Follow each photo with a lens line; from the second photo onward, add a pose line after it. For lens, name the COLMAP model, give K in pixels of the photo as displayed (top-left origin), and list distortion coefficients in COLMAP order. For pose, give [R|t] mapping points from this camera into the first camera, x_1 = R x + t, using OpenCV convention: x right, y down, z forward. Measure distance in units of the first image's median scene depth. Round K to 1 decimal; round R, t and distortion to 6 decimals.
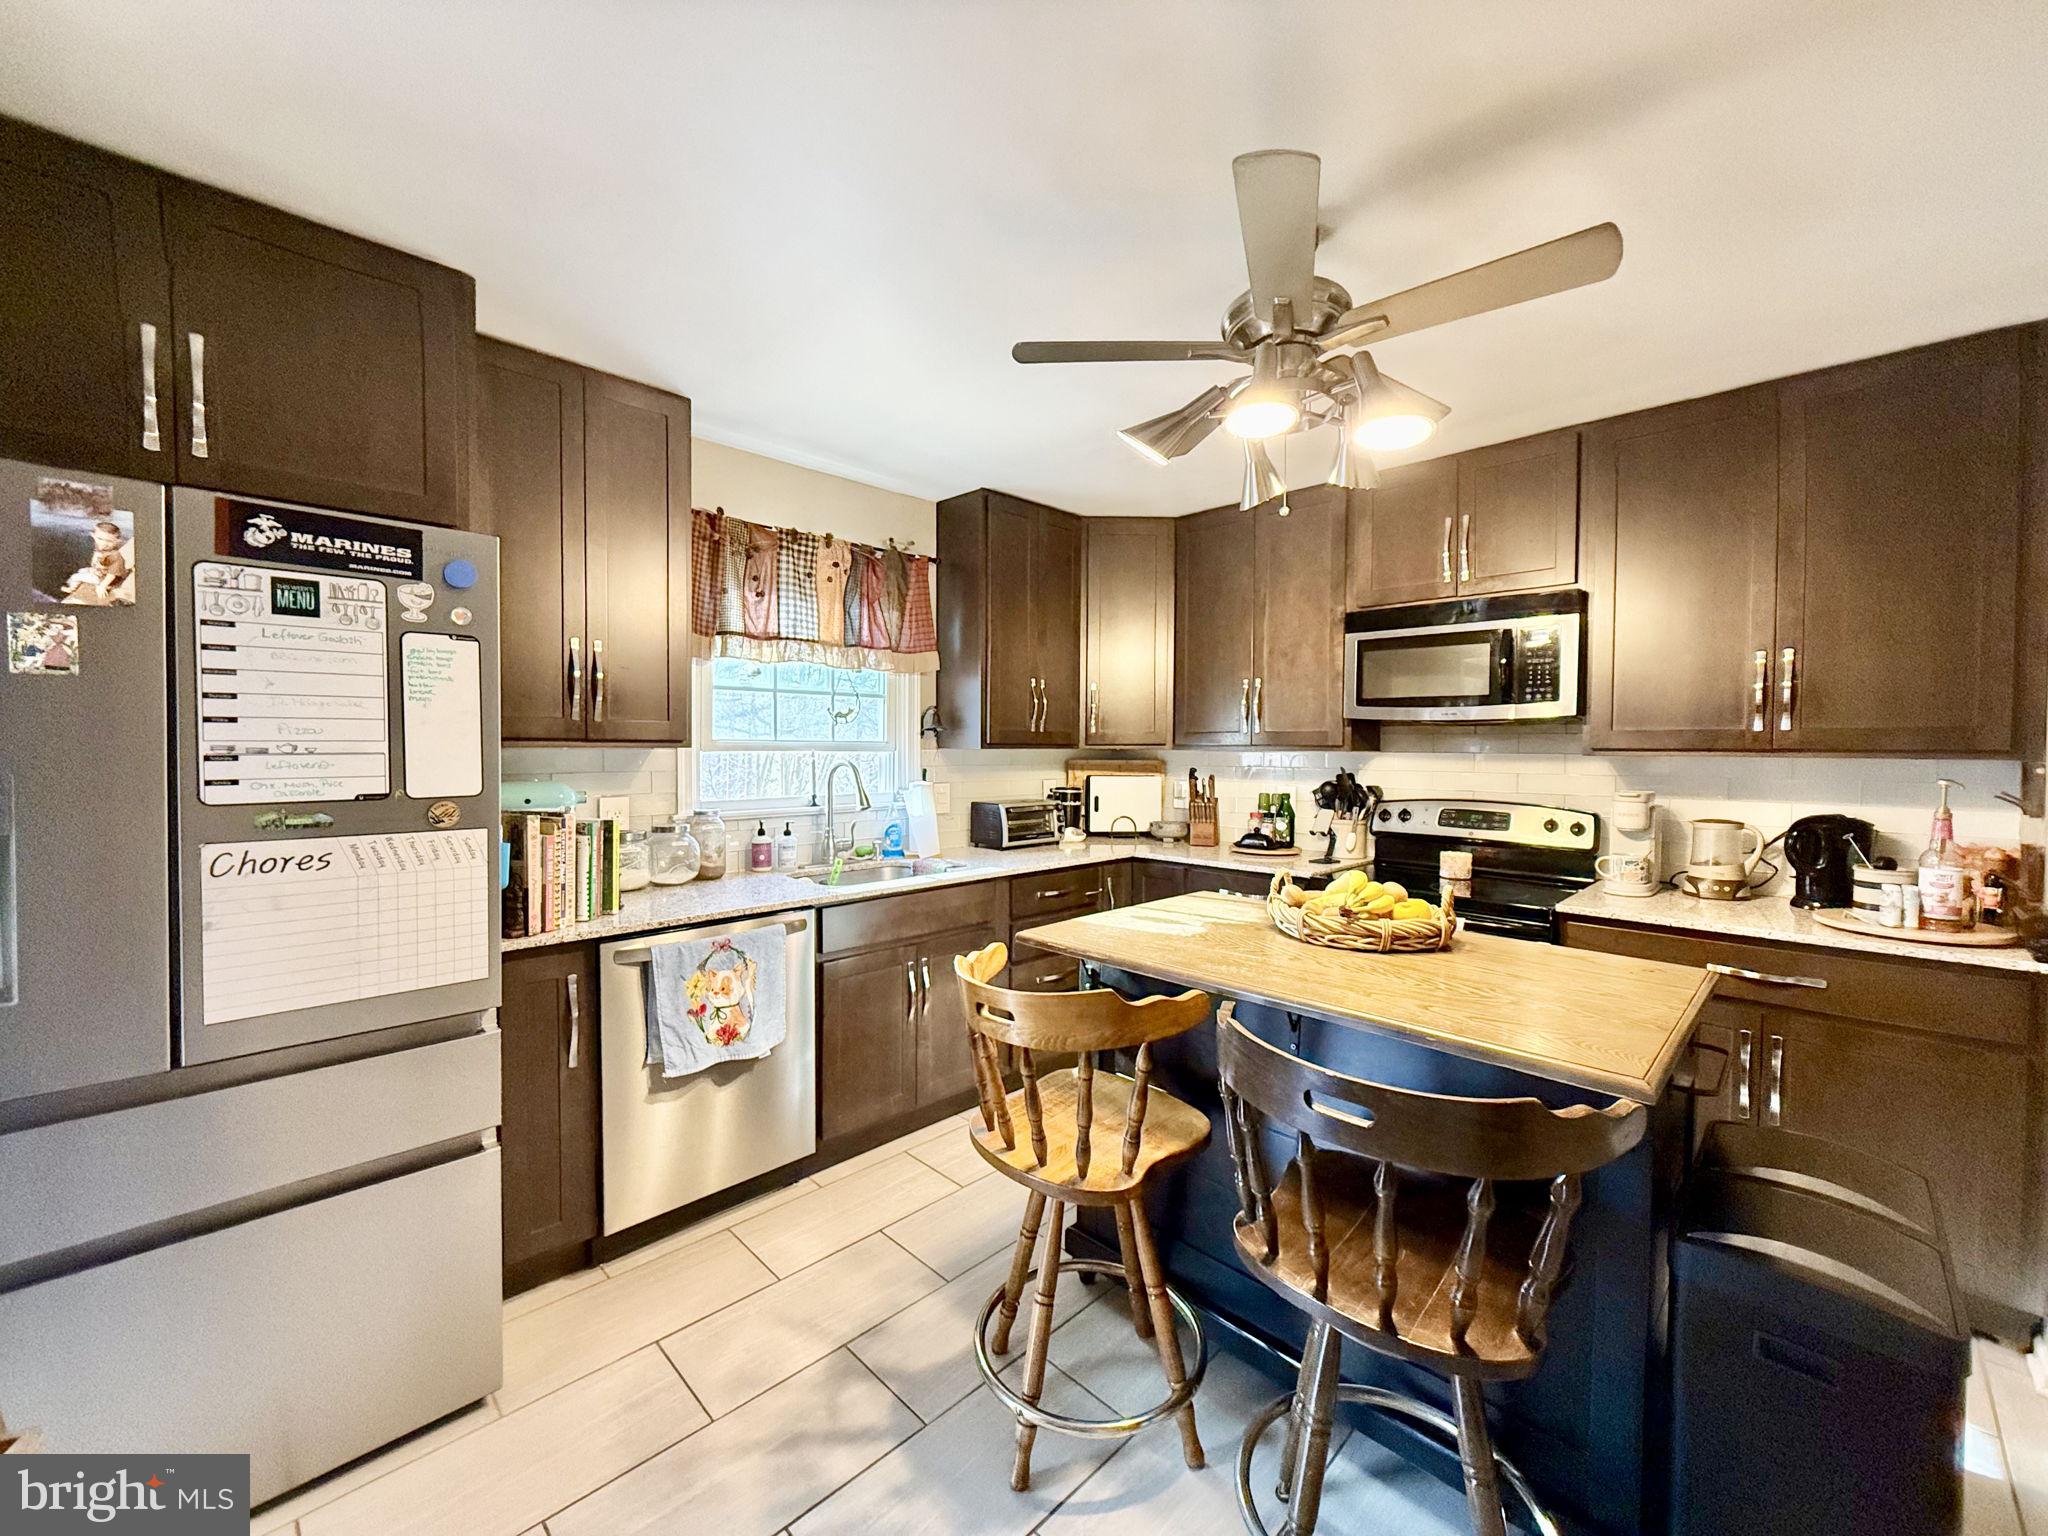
lens RADIAL K [[812.8, 0, 1027.6], [0, 812.8, 761.0], [0, 0, 1]] dist [-0.001780, -0.000111]
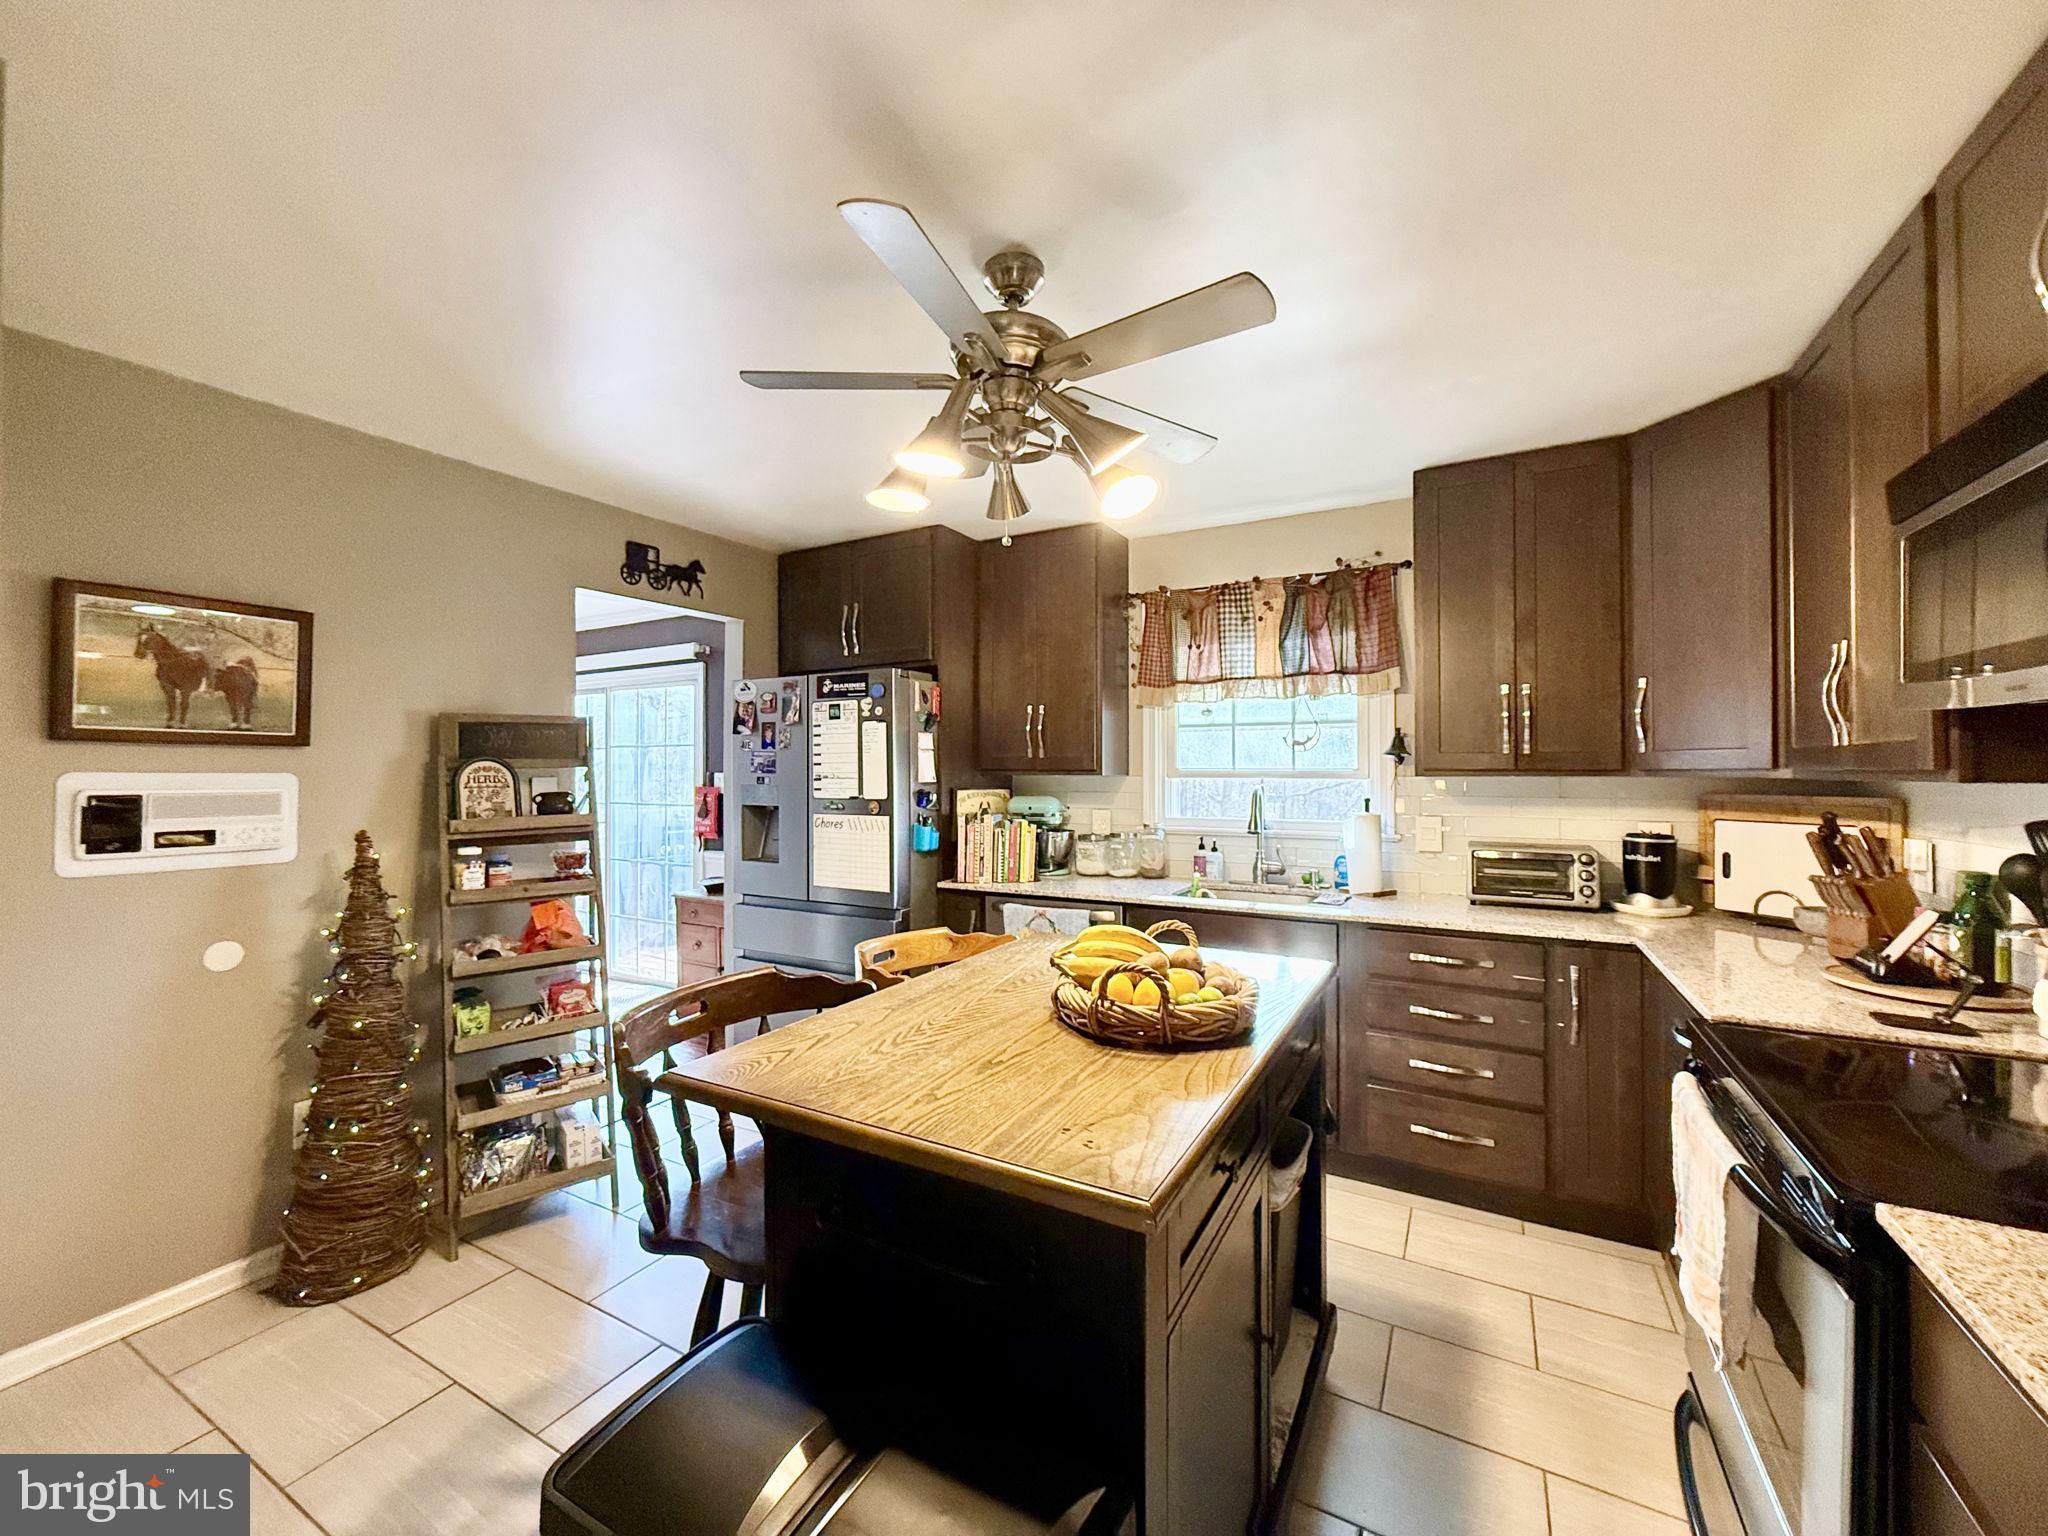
lens RADIAL K [[812.8, 0, 1031.0], [0, 812.8, 770.3], [0, 0, 1]] dist [-0.001780, -0.000111]
pose [[0.277697, -0.006436, -0.960647, 0.709142], [-0.015130, 0.999824, -0.011072, -0.006536], [0.960550, 0.017609, 0.277551, 0.417837]]
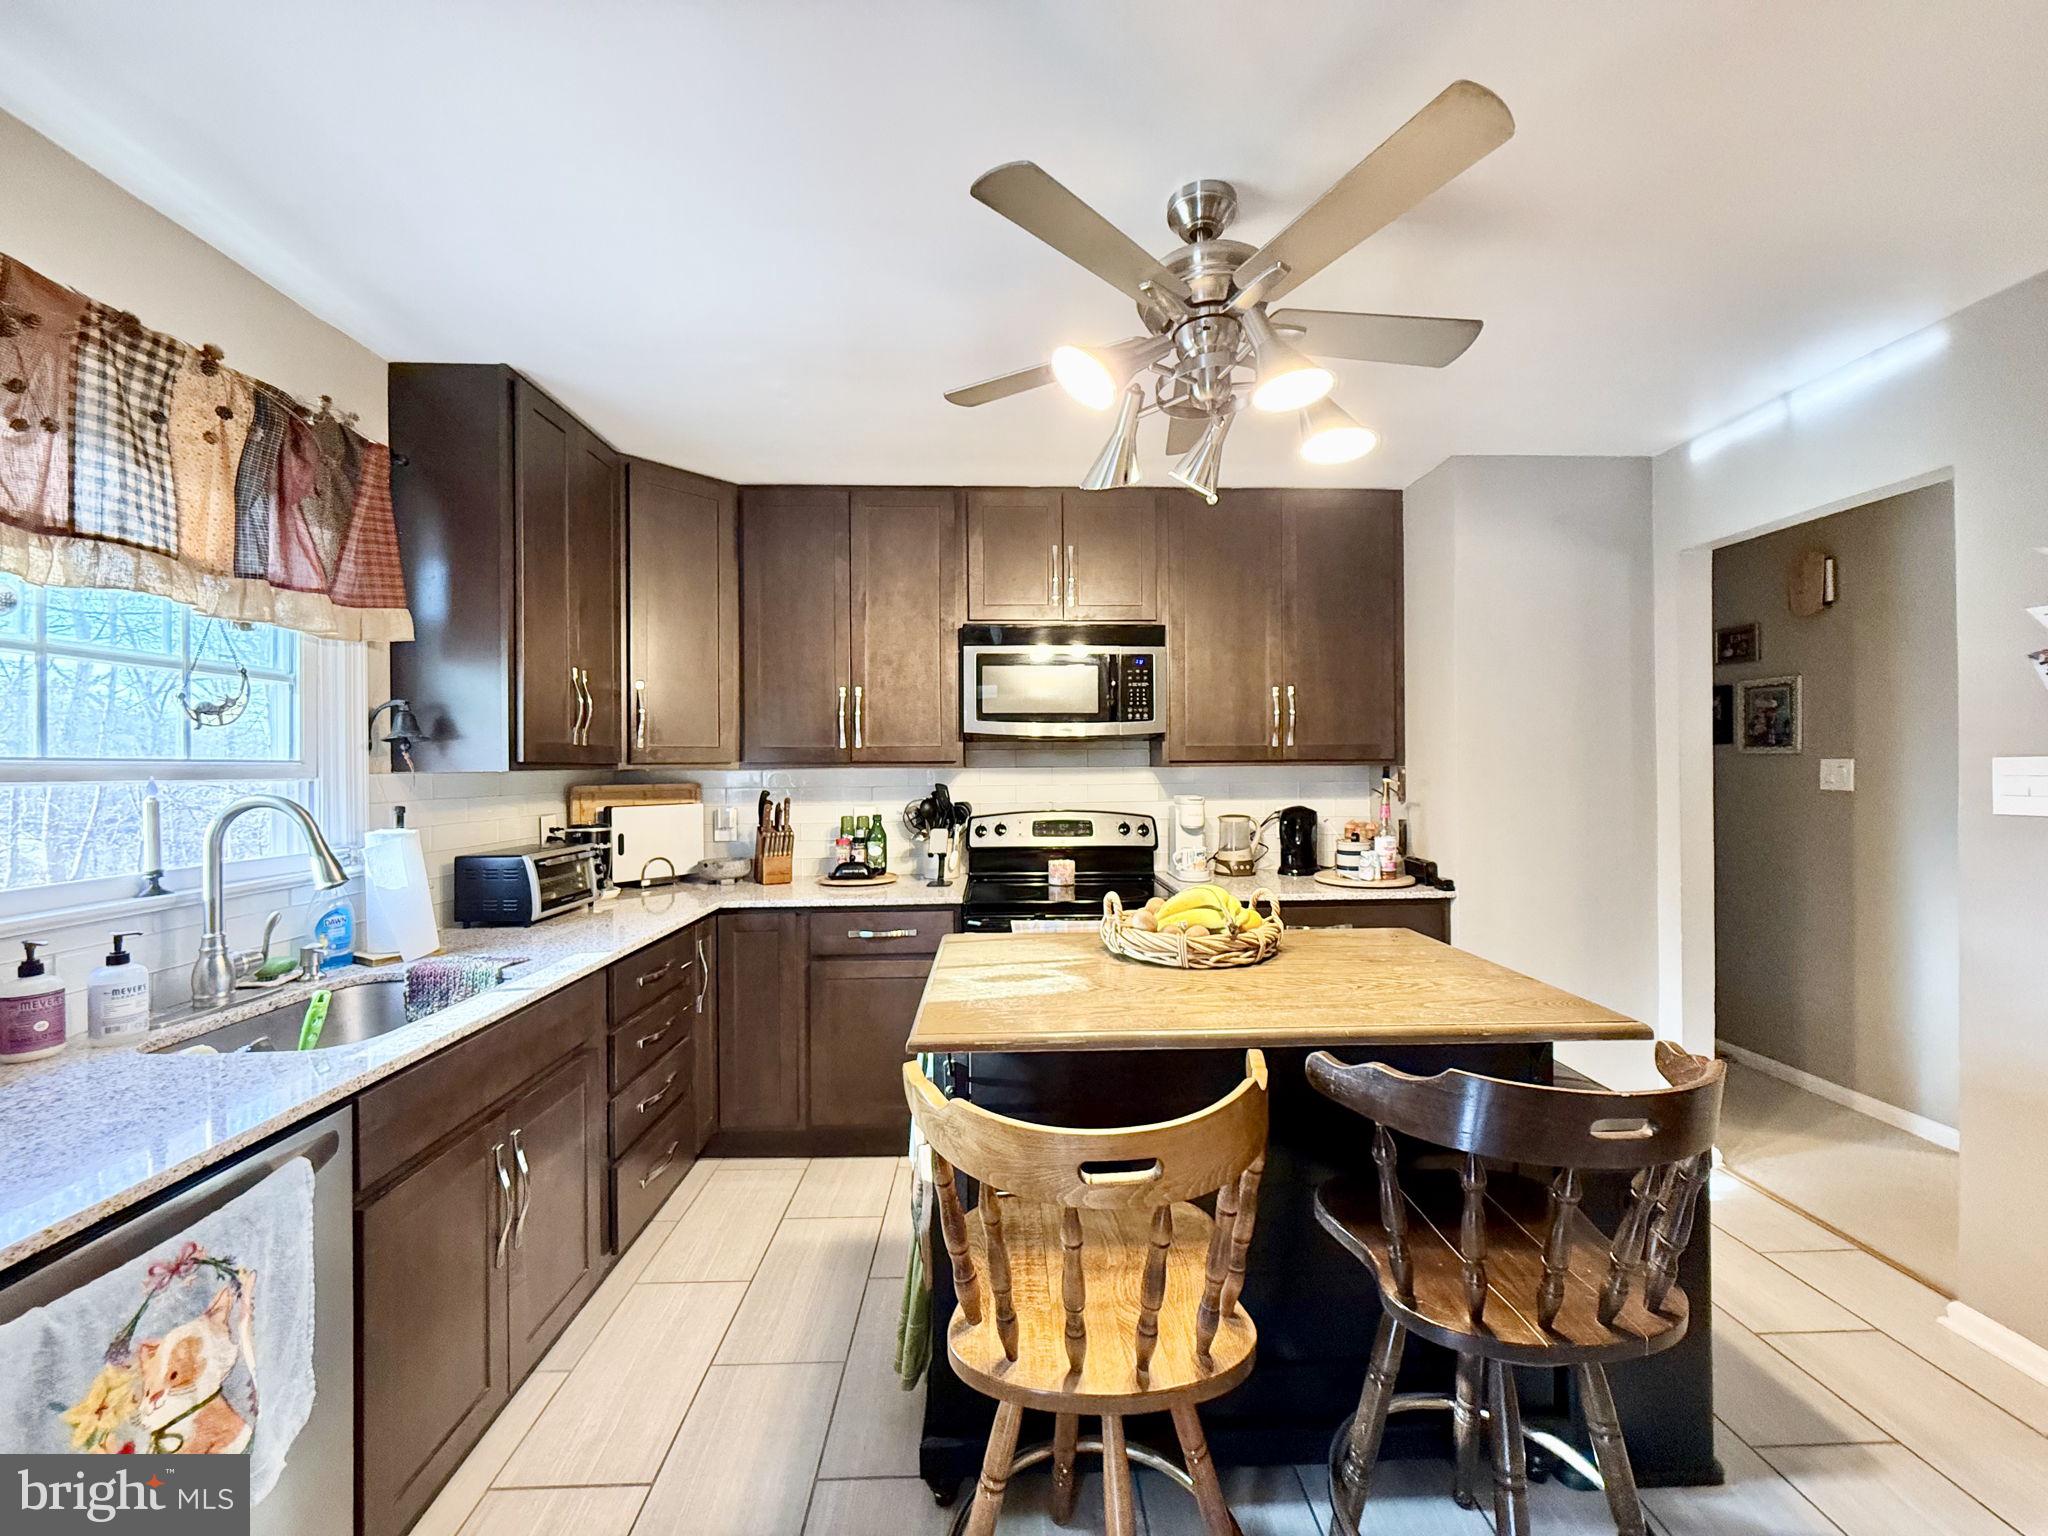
lens RADIAL K [[812.8, 0, 1032.4], [0, 812.8, 762.0], [0, 0, 1]] dist [-0.001780, -0.000111]
pose [[0.676916, -0.008284, 0.736013, -0.272500], [0.026524, 0.999562, -0.013144, -0.003106], [-0.735582, 0.028420, 0.676839, 0.294963]]
